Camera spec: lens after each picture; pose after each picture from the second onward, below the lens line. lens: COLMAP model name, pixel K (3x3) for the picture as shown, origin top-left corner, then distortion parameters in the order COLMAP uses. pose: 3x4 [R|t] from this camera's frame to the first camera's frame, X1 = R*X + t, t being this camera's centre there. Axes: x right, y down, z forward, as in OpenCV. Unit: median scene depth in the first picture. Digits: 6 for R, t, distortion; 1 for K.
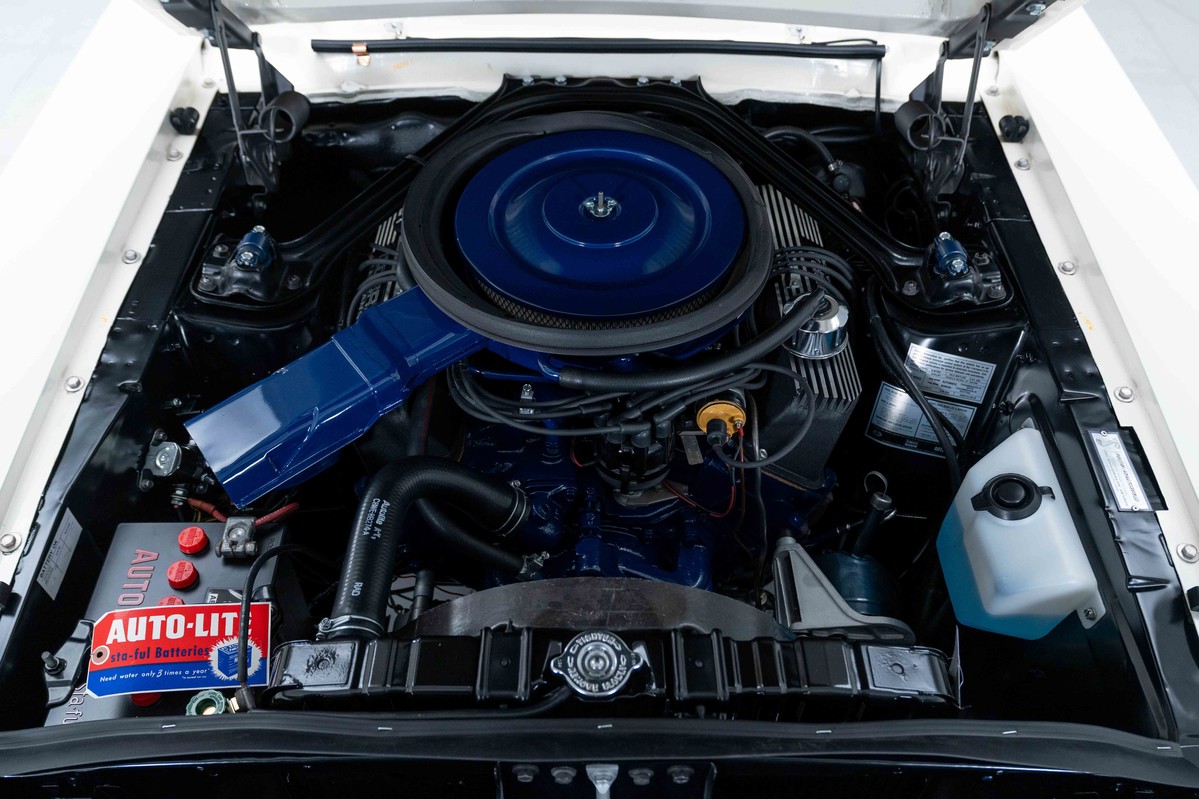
lens RADIAL K [[978.8, 0, 599.5], [0, 978.8, 399.5], [0, 0, 1]] dist [-0.005398, -0.000229]
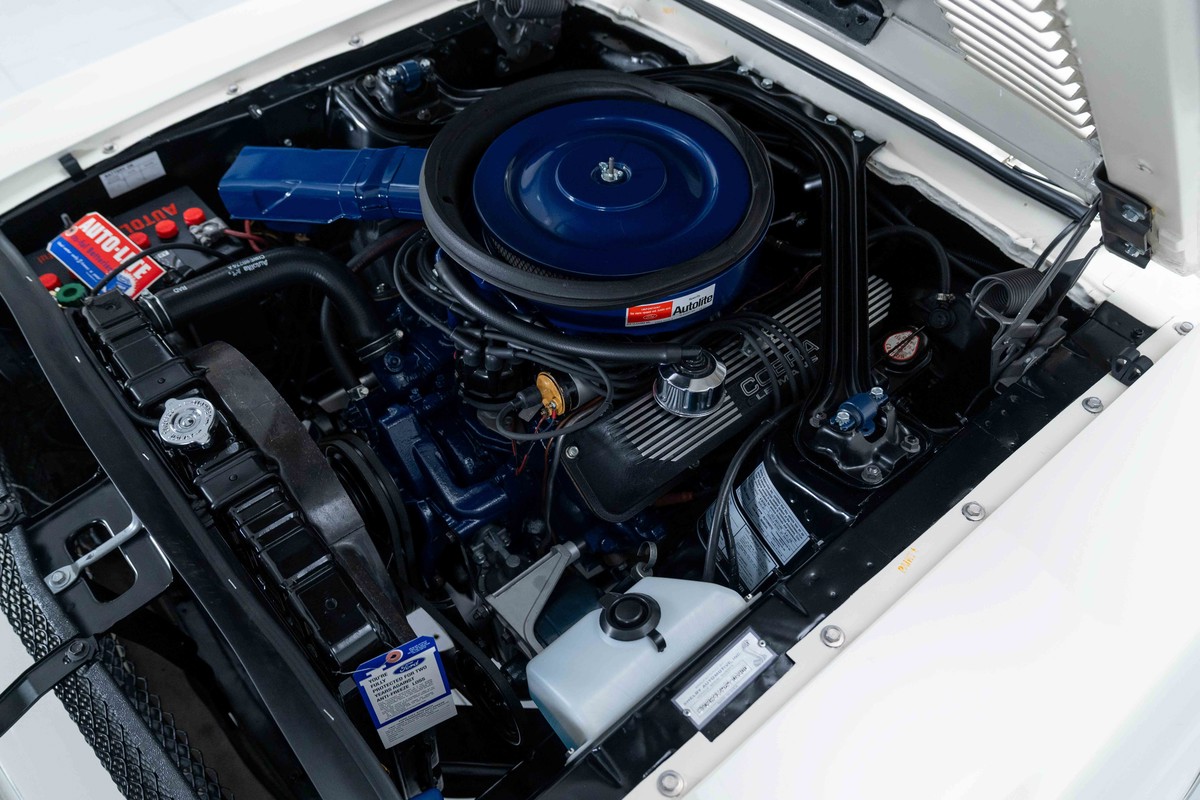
lens RADIAL K [[911.3, 0, 581.1], [0, 911.3, 401.6], [0, 0, 1]] dist [-0.007715, -0.001100]
pose [[0.653142, 0.582906, -0.483350, 0.593491], [-0.566217, 0.799776, 0.199388, -0.177475], [0.502796, 0.143452, 0.852419, 0.191763]]
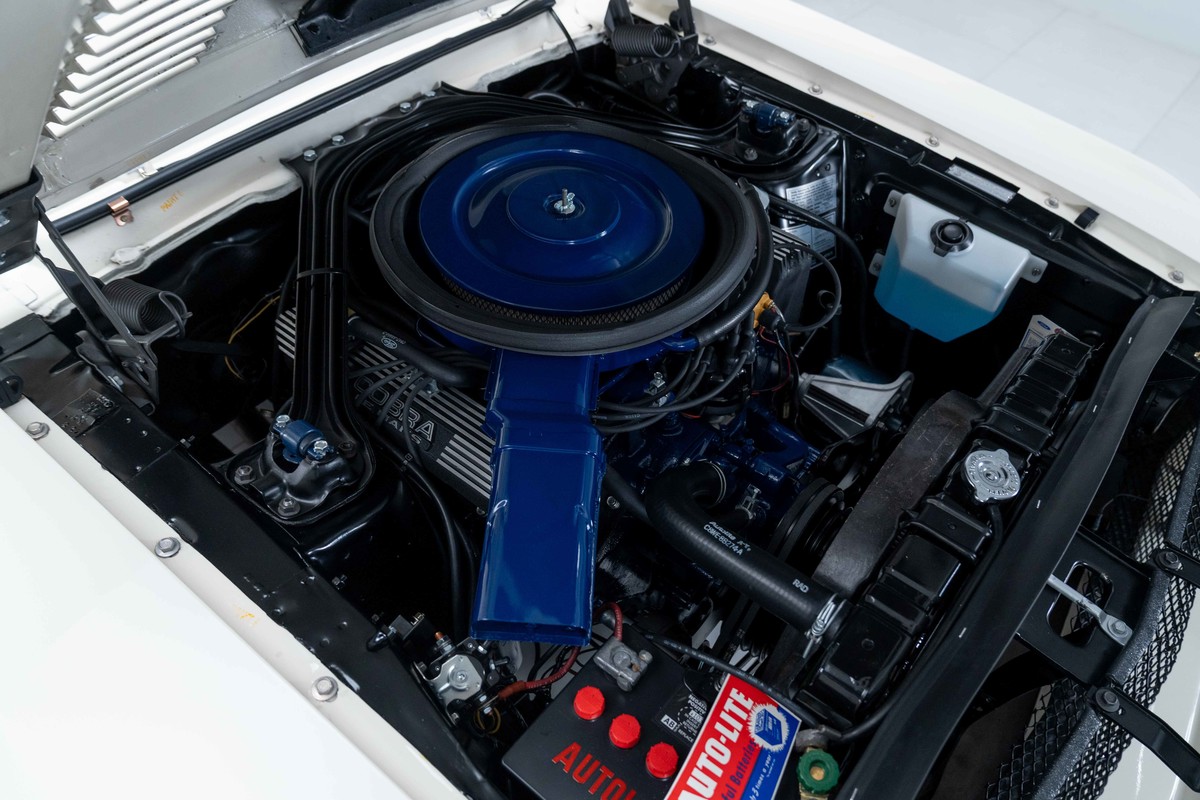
lens RADIAL K [[881.8, 0, 627.6], [0, 881.8, 395.6], [0, 0, 1]] dist [-0.025199, 0.007774]
pose [[0.629023, -0.560759, 0.538404, -0.564225], [0.538990, 0.813678, 0.217756, -0.199672], [-0.560197, 0.153221, 0.814066, 0.248653]]
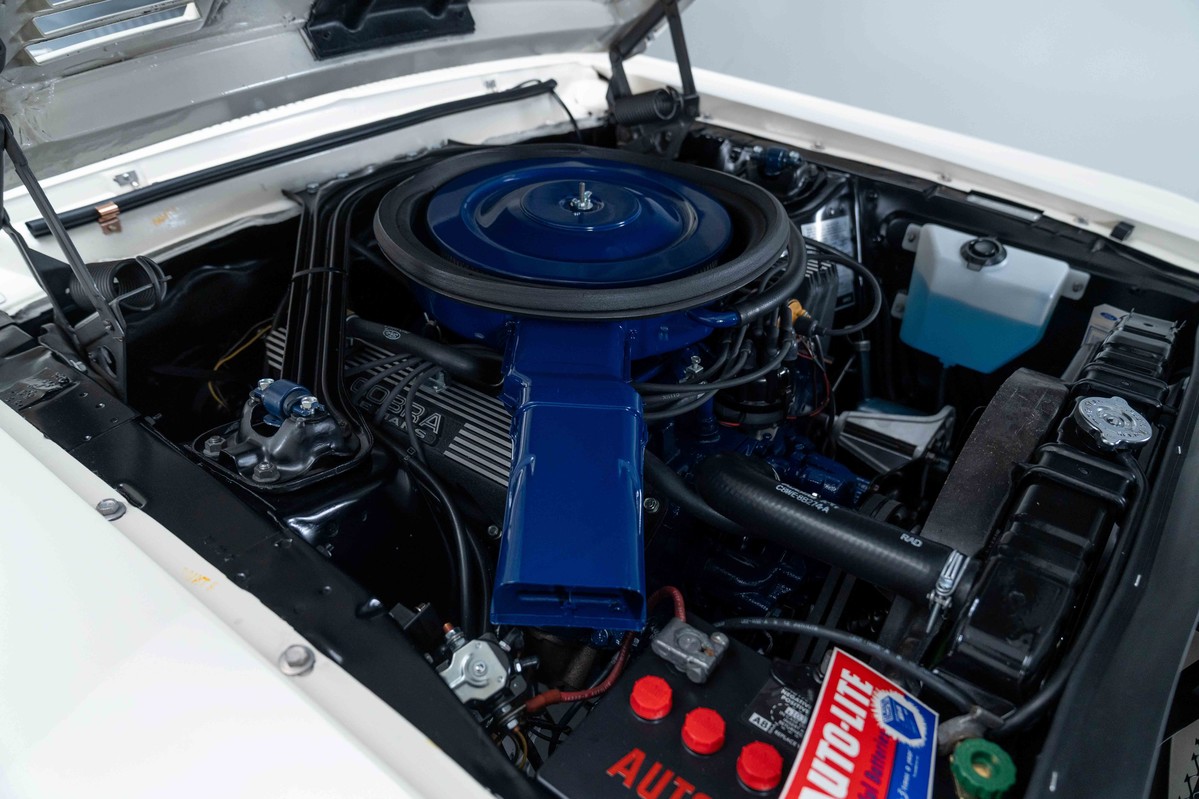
lens RADIAL K [[828.5, 0, 599.5], [0, 828.5, 399.5], [0, 0, 1]] dist [-0.021698, 0.004737]
pose [[0.617230, -0.439699, 0.652451, -0.602830], [0.565221, 0.824671, 0.021051, -0.044542], [-0.547314, 0.355786, 0.757538, 0.447714]]
